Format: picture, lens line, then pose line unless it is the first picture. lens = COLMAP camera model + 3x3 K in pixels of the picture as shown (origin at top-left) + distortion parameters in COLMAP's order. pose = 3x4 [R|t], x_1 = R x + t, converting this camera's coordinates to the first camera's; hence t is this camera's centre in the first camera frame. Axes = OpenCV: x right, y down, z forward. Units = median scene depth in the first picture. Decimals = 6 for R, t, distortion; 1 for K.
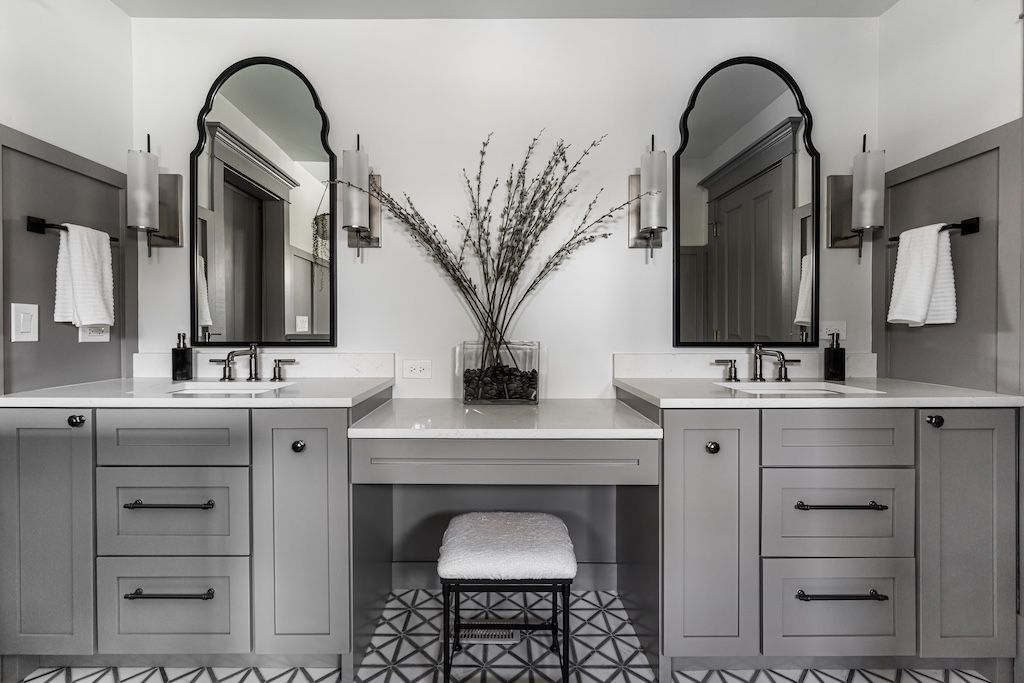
lens RADIAL K [[449.1, 0, 512.0], [0, 449.1, 341.5], [0, 0, 1]] dist [-0.001676, -0.000113]
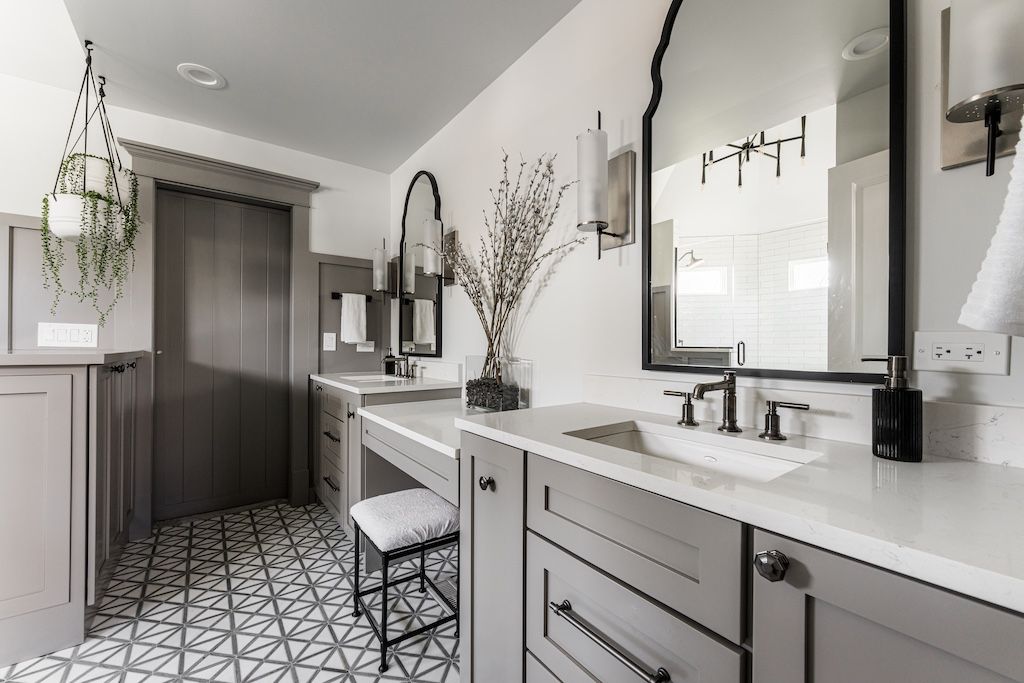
lens RADIAL K [[411.7, 0, 507.4], [0, 411.7, 342.7], [0, 0, 1]] dist [-0.001717, -0.000188]
pose [[0.595171, -0.003992, -0.803589, 0.829868], [-0.026329, 0.999354, -0.024464, -0.009997], [0.803167, 0.035718, 0.594682, 0.423364]]
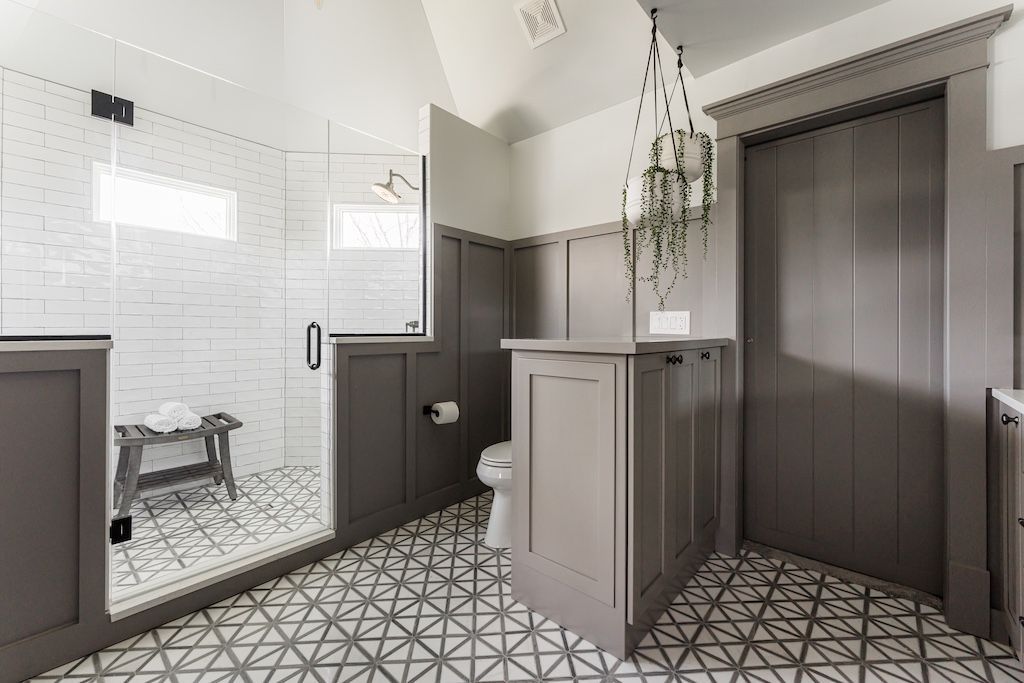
lens RADIAL K [[423.5, 0, 514.0], [0, 423.5, 332.9], [0, 0, 1]] dist [0.000984, 0.000675]
pose [[-0.652502, 0.002156, -0.757784, 0.373396], [-0.020315, 0.999587, 0.020335, -0.013740], [0.757514, 0.028663, -0.652189, 0.583454]]
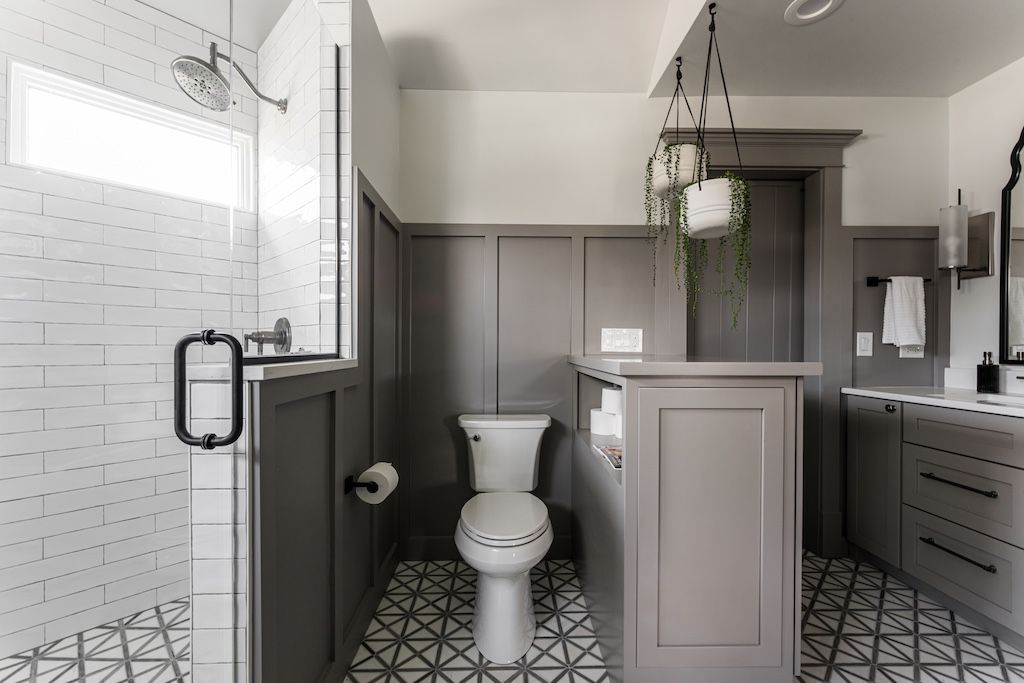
lens RADIAL K [[435.2, 0, 511.2], [0, 435.2, 344.0], [0, 0, 1]] dist [0.020470, -0.000045]
pose [[0.035464, -0.007342, -0.999344, 0.359682], [-0.025973, 0.999628, -0.008265, 0.002238], [0.999033, 0.026249, 0.035260, -0.257227]]
